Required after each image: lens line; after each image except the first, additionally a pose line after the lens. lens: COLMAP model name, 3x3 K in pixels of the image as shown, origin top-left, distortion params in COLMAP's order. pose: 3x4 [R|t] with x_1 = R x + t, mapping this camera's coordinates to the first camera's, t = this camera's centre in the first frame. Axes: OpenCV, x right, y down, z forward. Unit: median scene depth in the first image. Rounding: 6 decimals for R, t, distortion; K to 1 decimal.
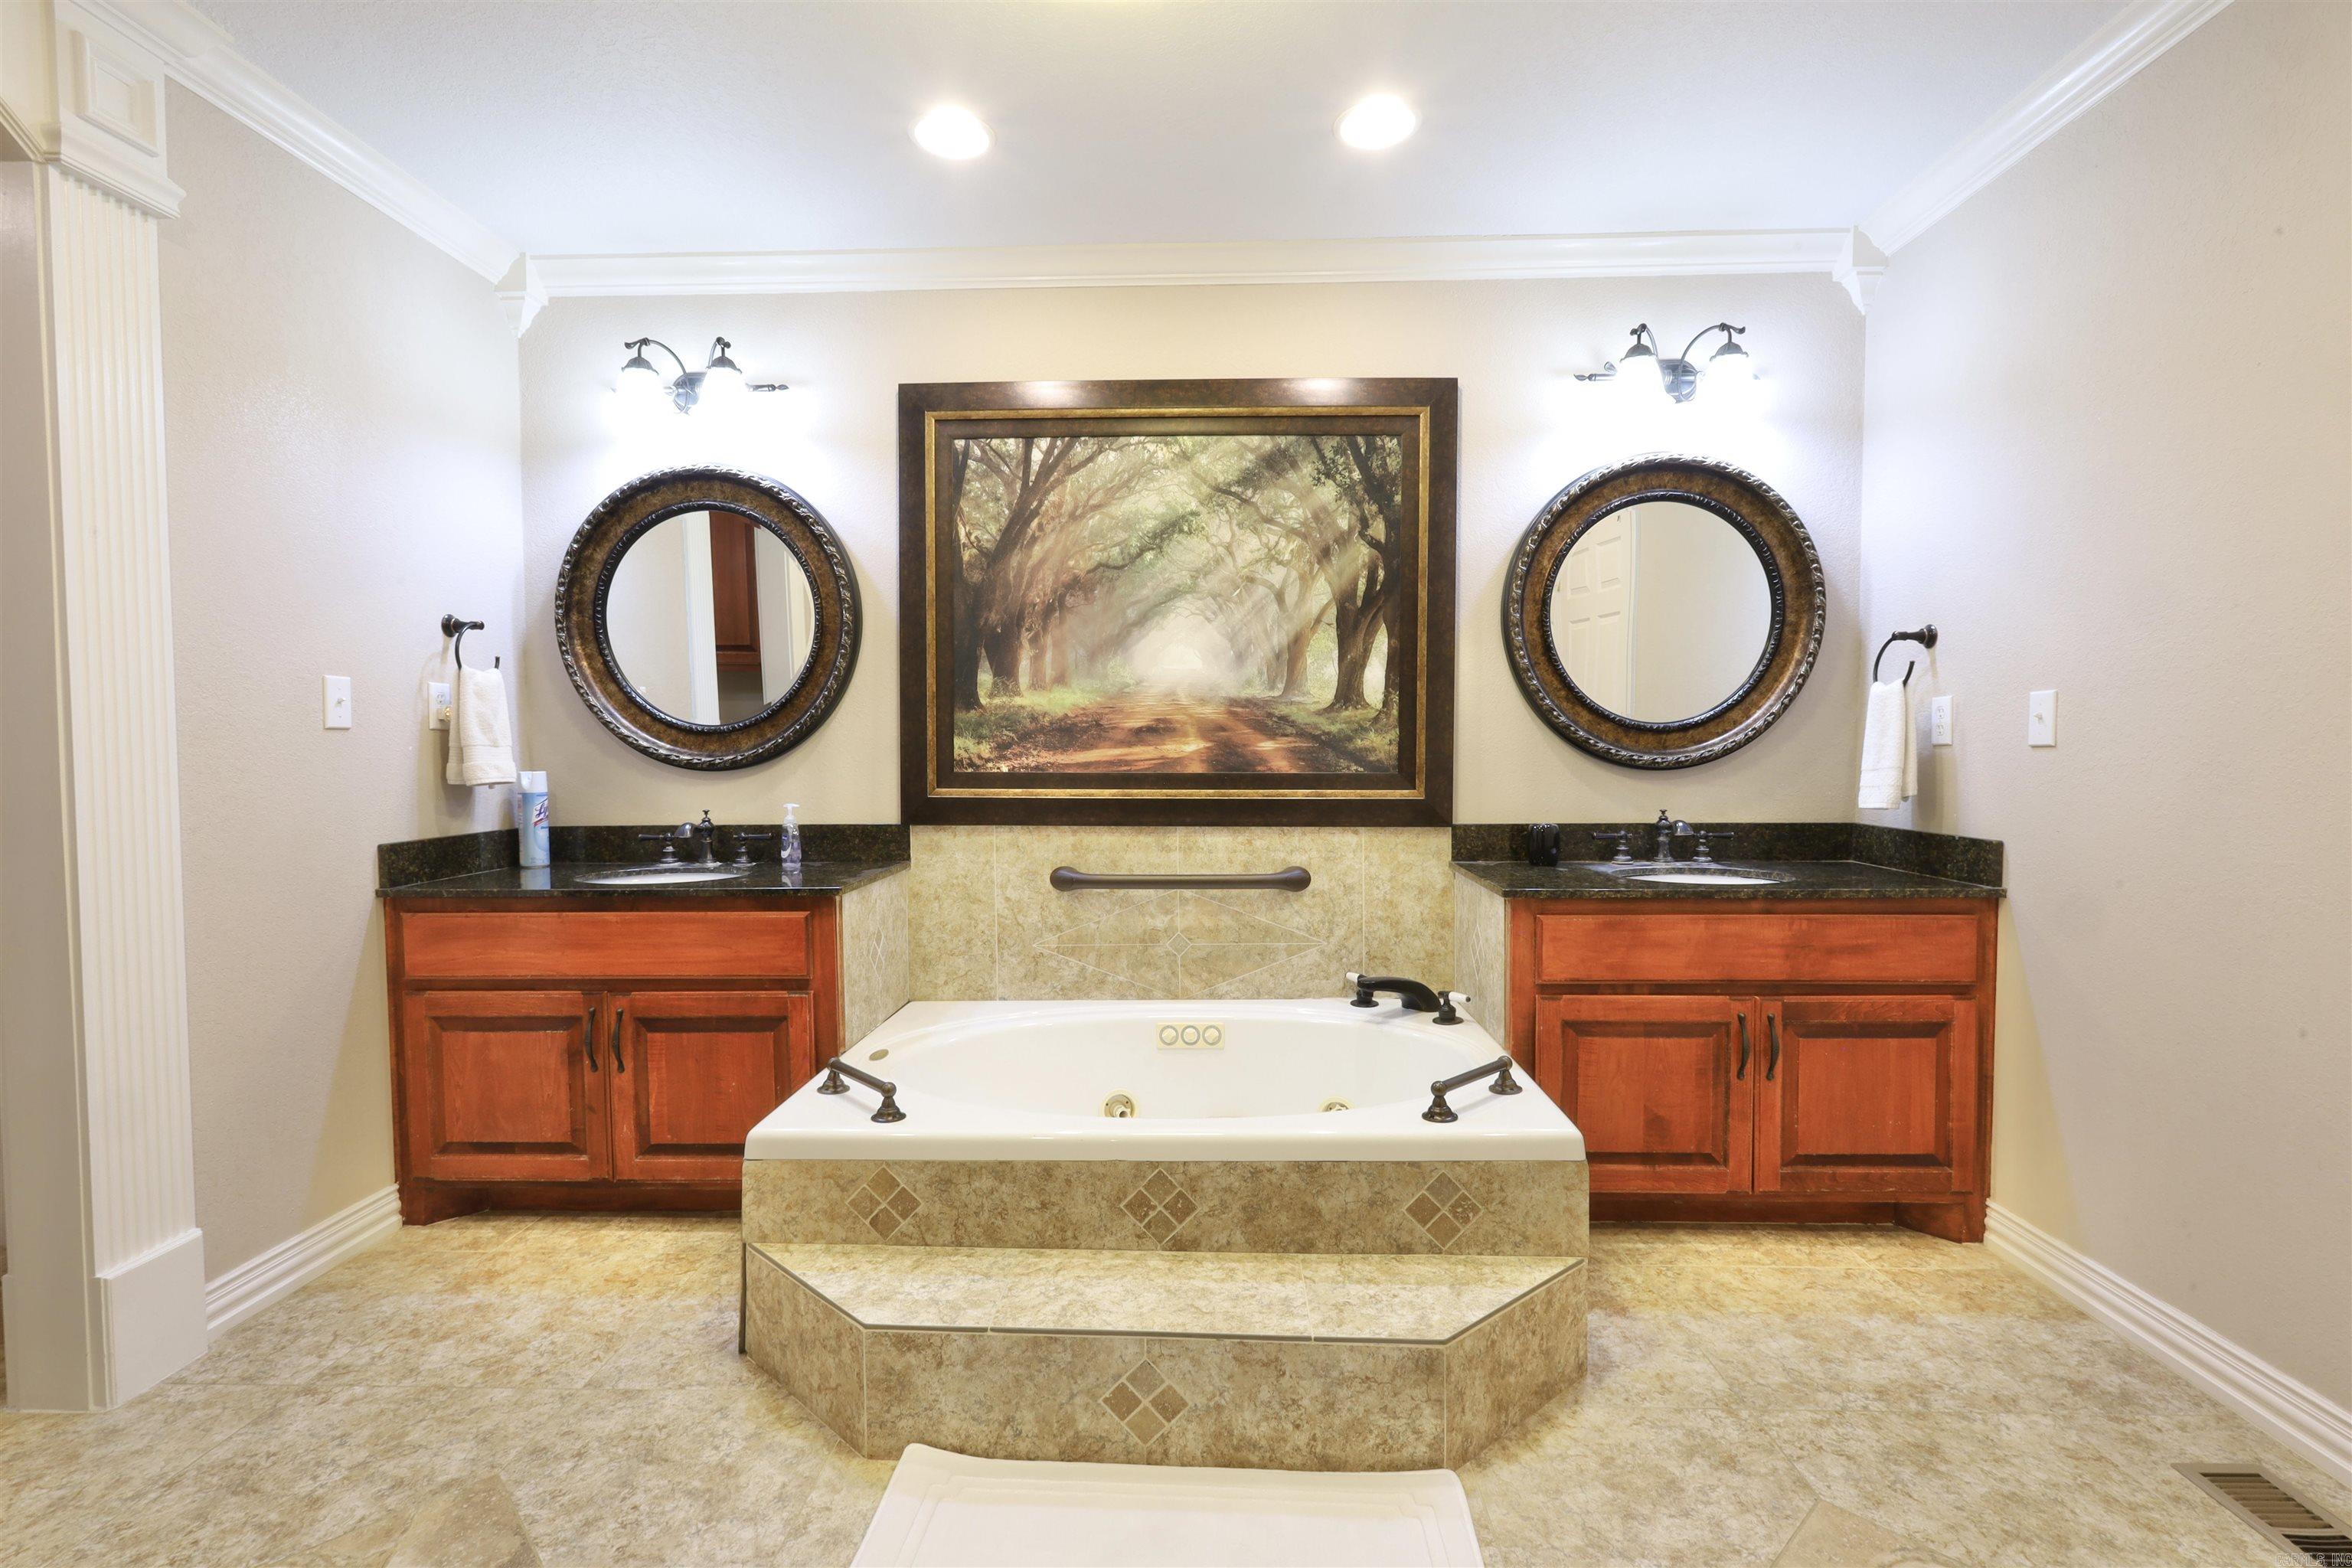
lens RADIAL K [[1084.8, 0, 1178.0], [0, 1084.8, 787.6], [0, 0, 1]] dist [0.000192, 0.000154]
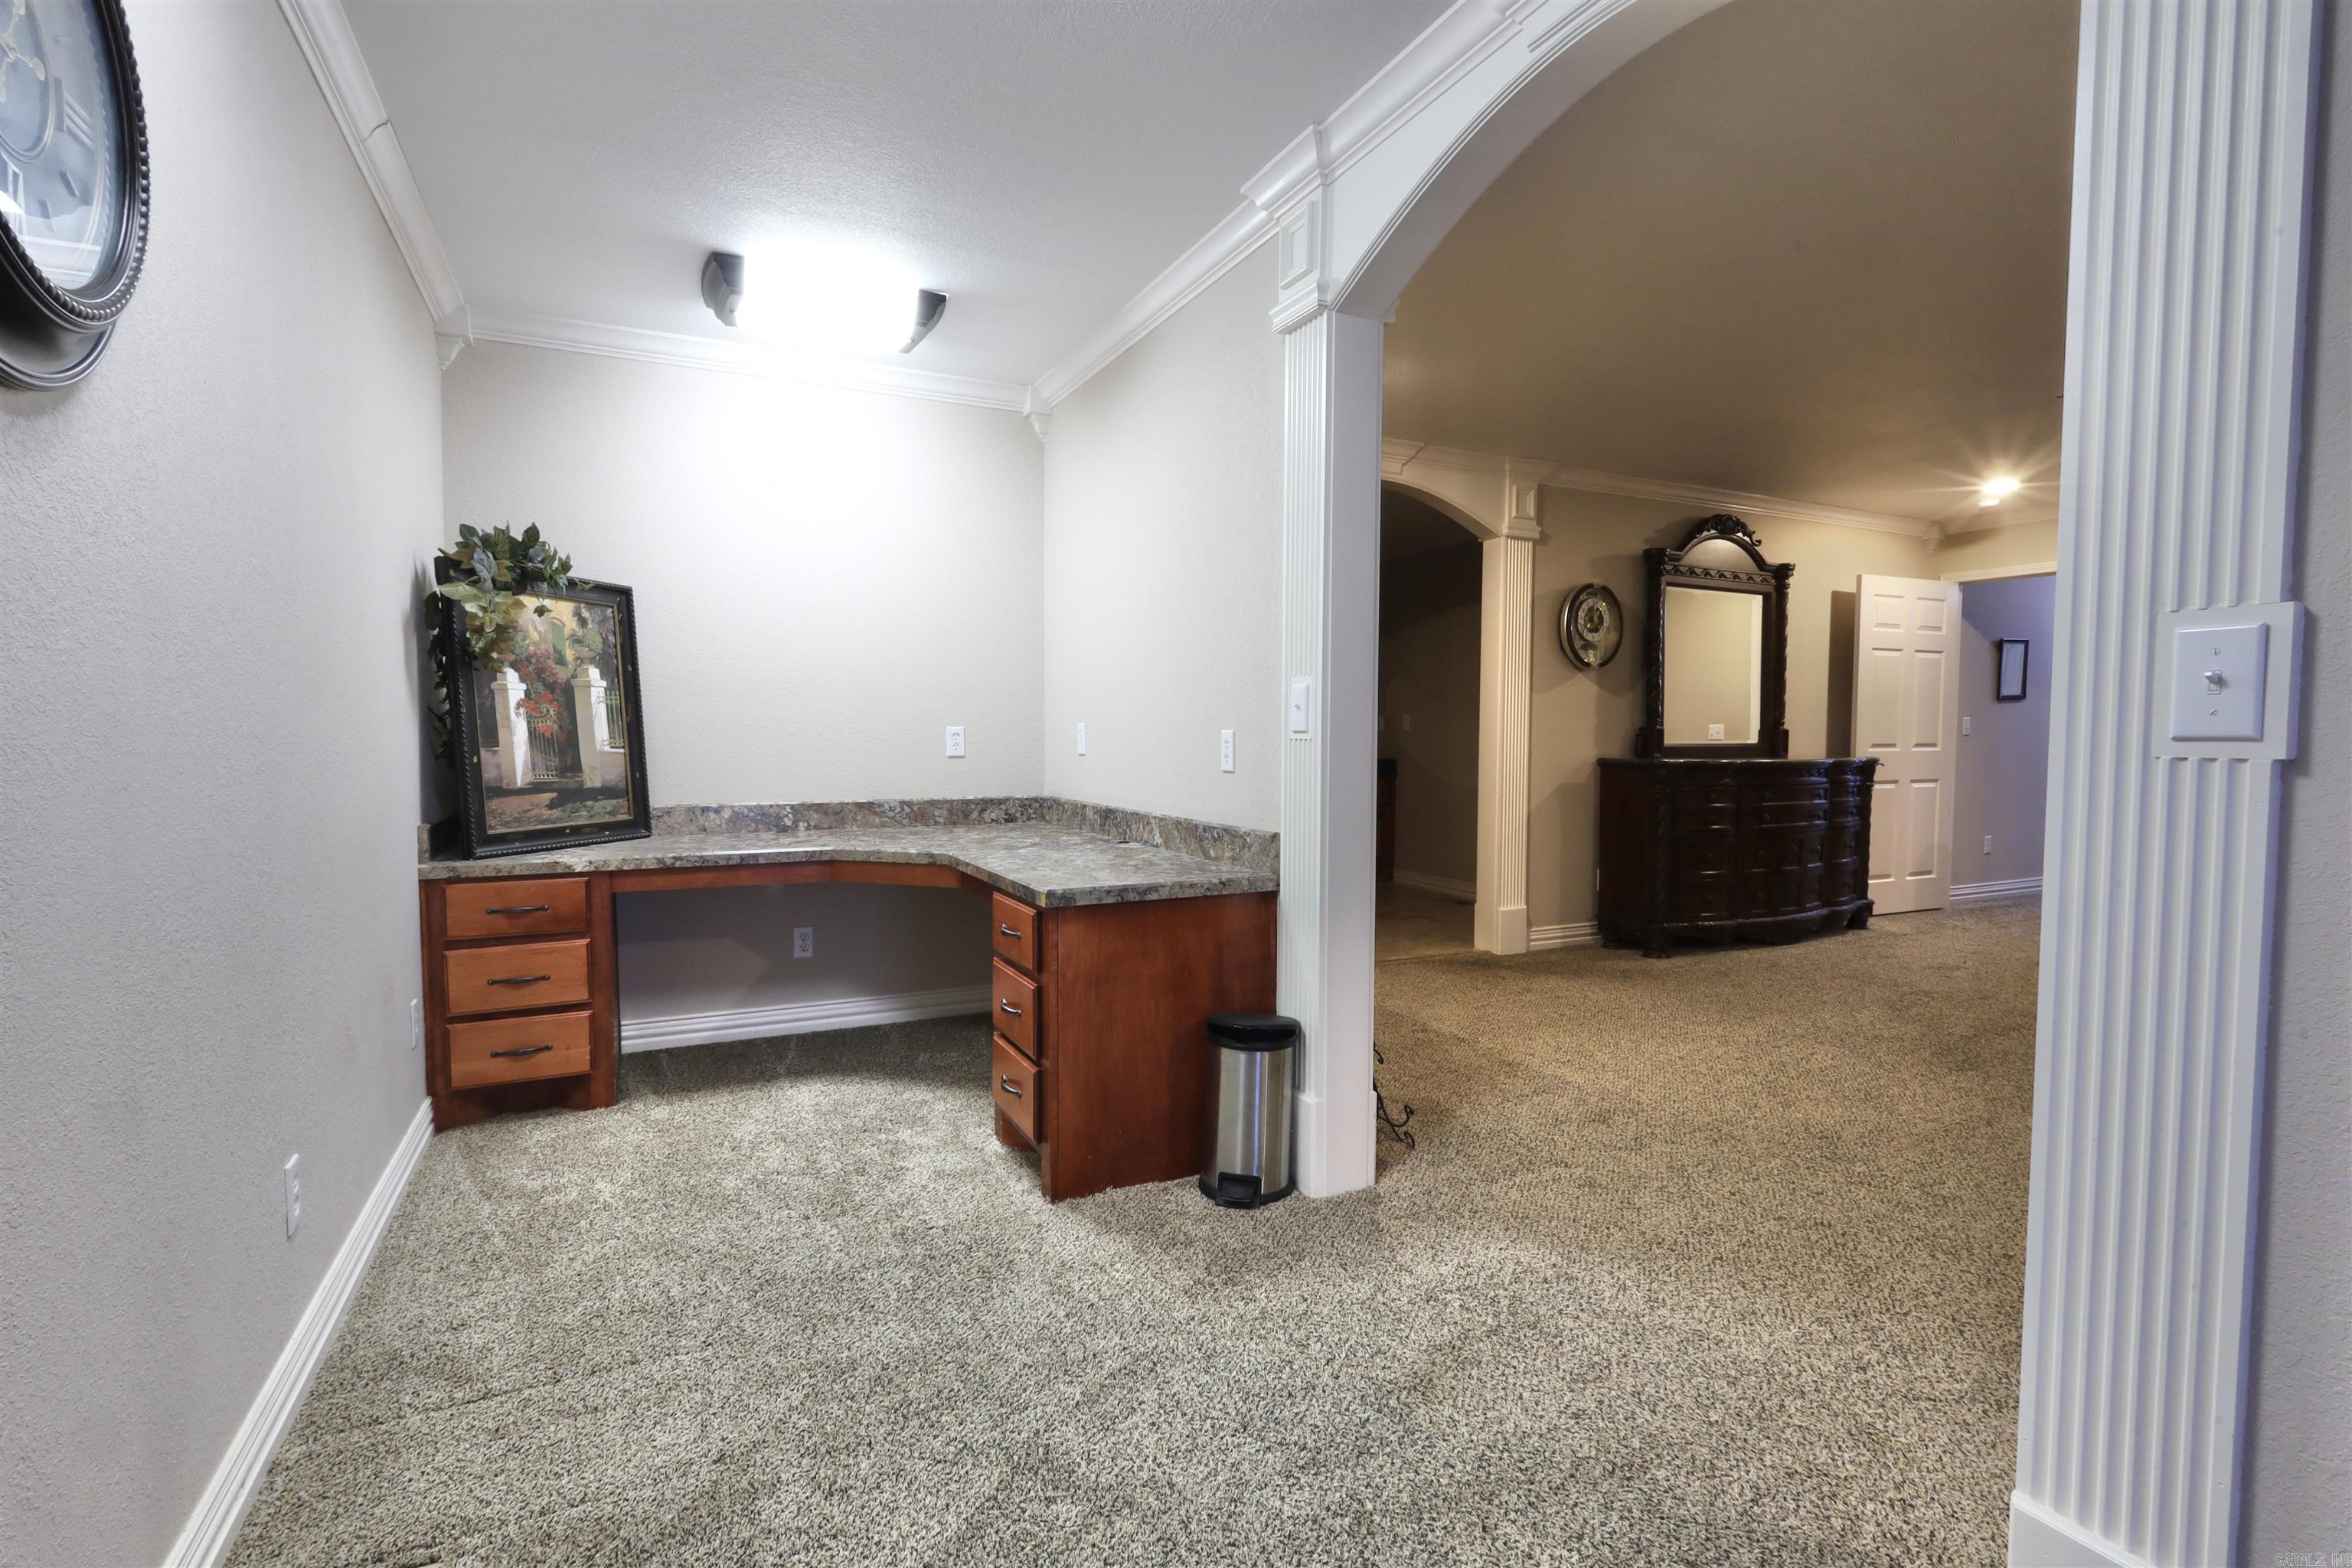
lens RADIAL K [[1084.8, 0, 1178.0], [0, 1084.8, 787.6], [0, 0, 1]] dist [0.000192, 0.000154]
pose [[0.882381, -0.017232, 0.470220, -1.548367], [0.011552, 0.999821, 0.014963, 0.059936], [-0.470394, -0.007771, 0.882422, -1.172081]]
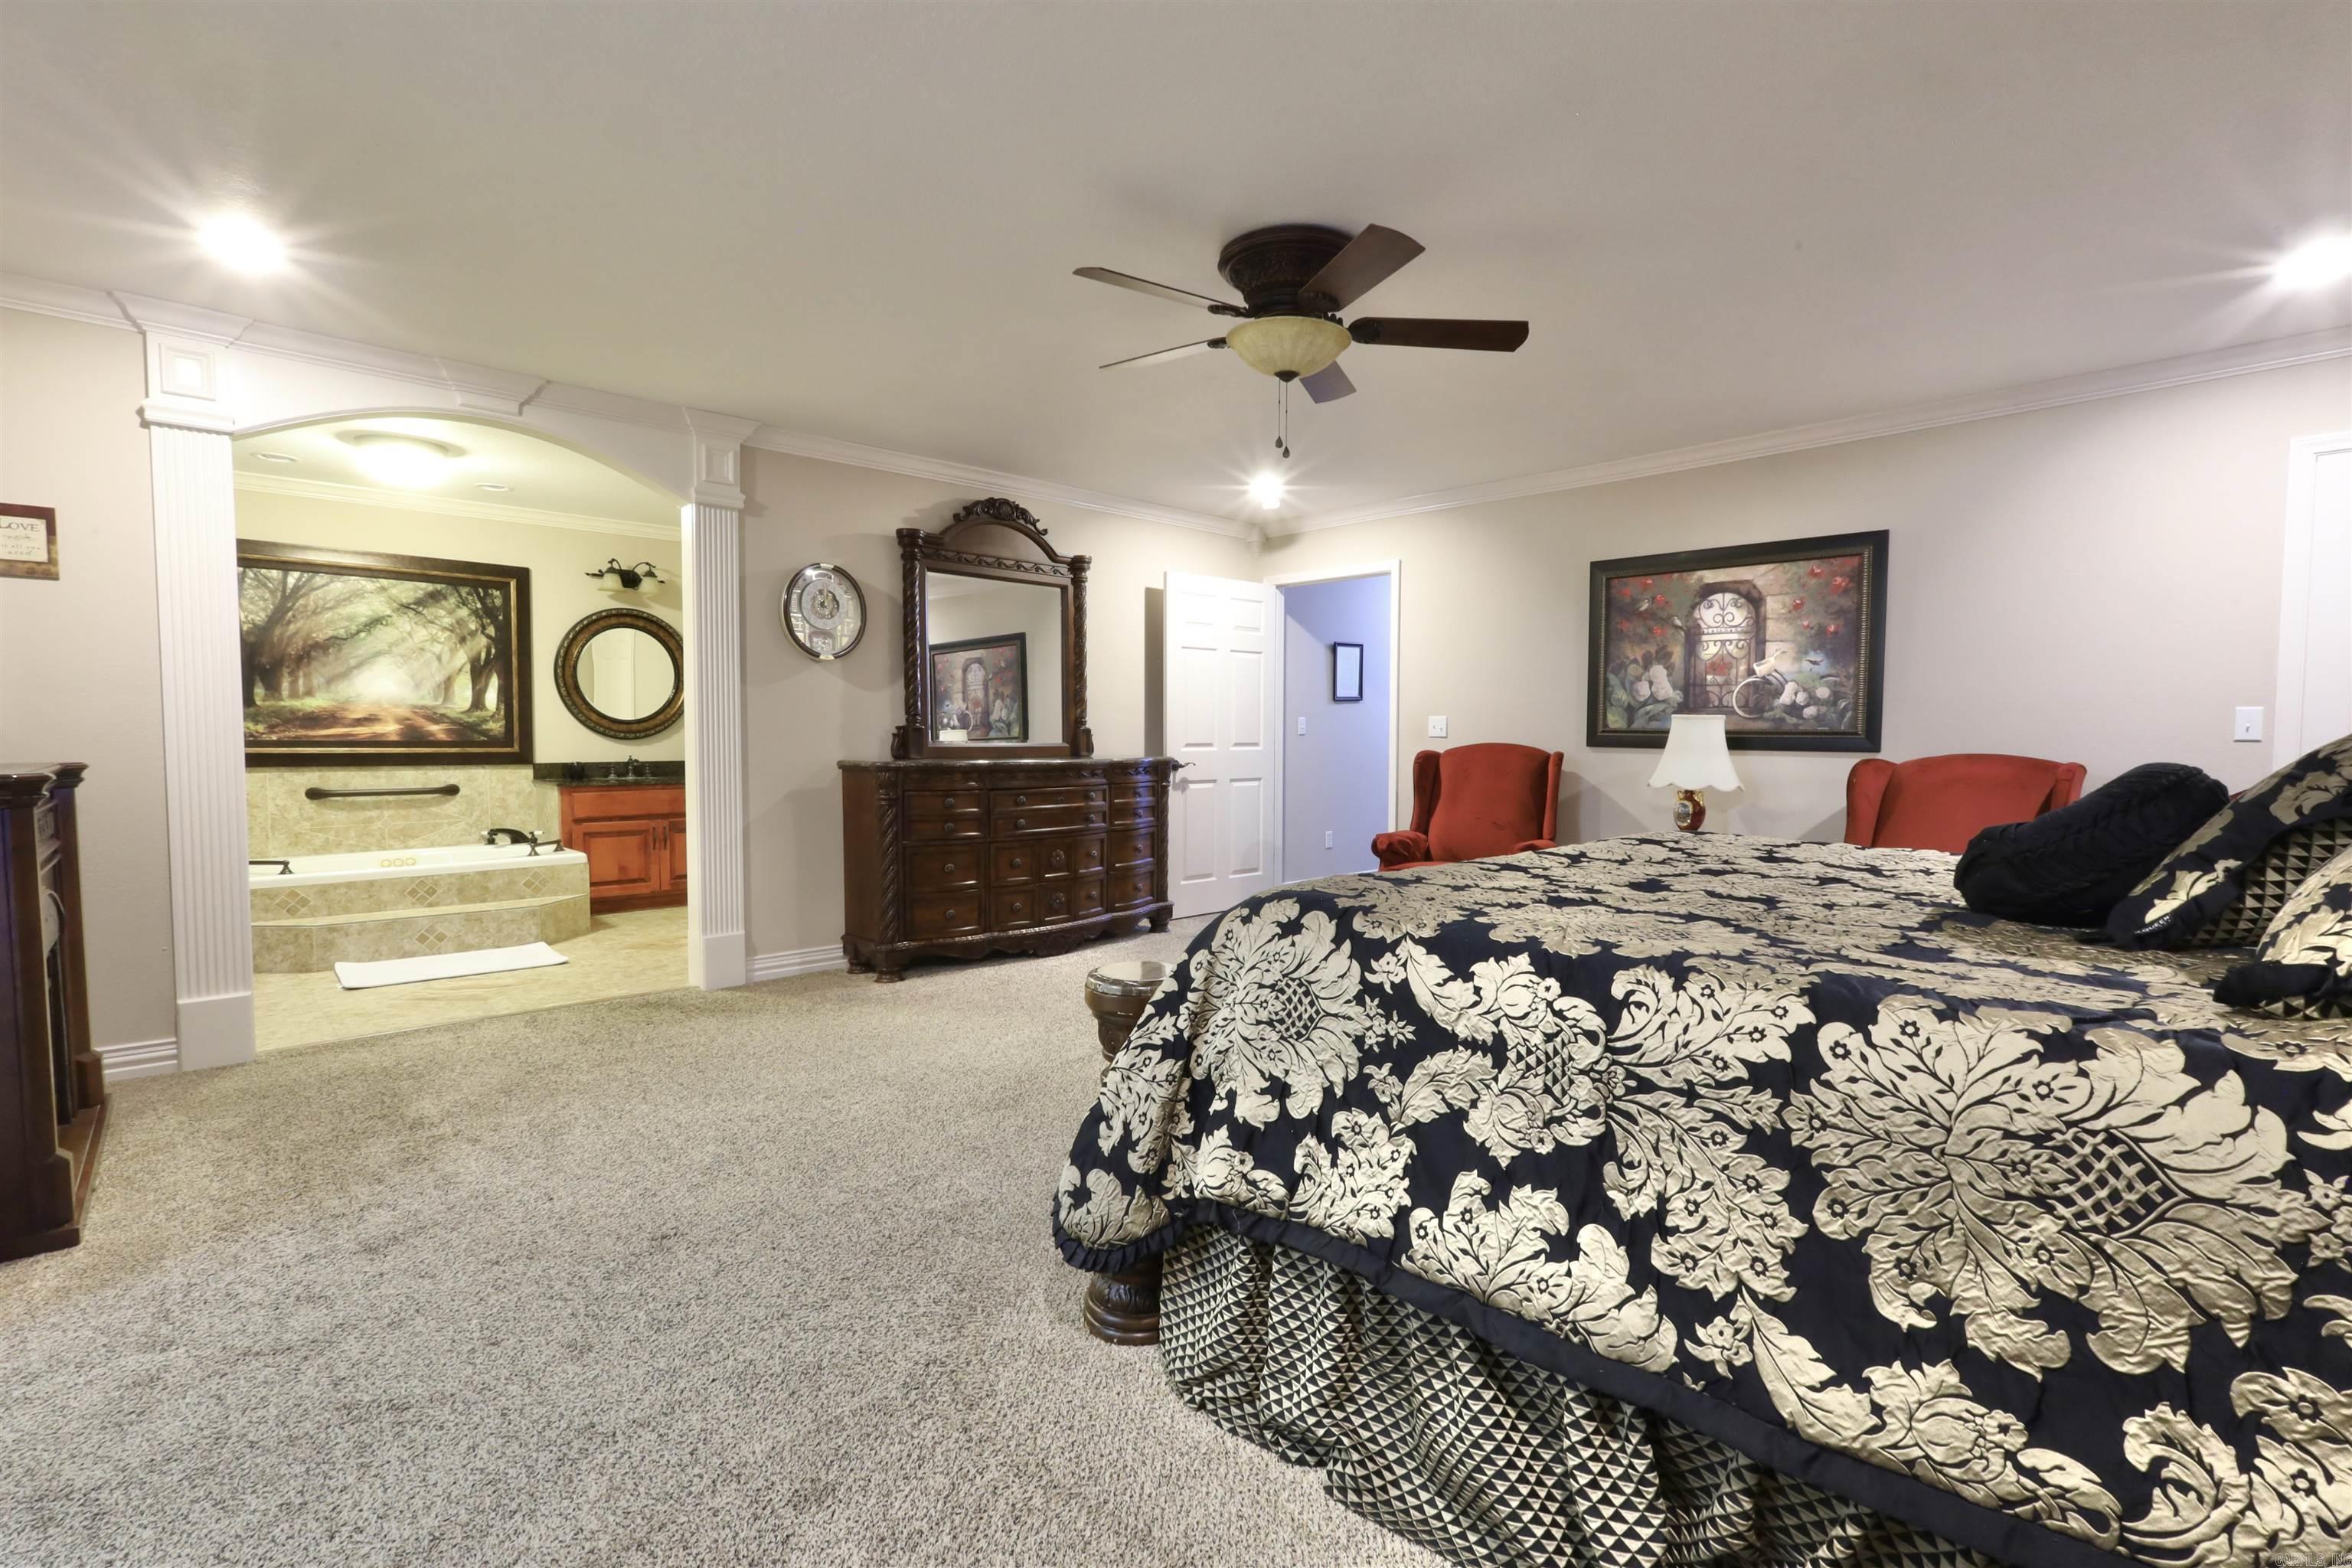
lens RADIAL K [[1084.8, 0, 1178.0], [0, 1084.8, 787.6], [0, 0, 1]] dist [0.000192, 0.000154]
pose [[0.699753, -0.029567, 0.713772, -0.423132], [0.021928, 0.999561, 0.019909, 0.069386], [-0.714048, 0.001720, 0.700095, -1.548129]]
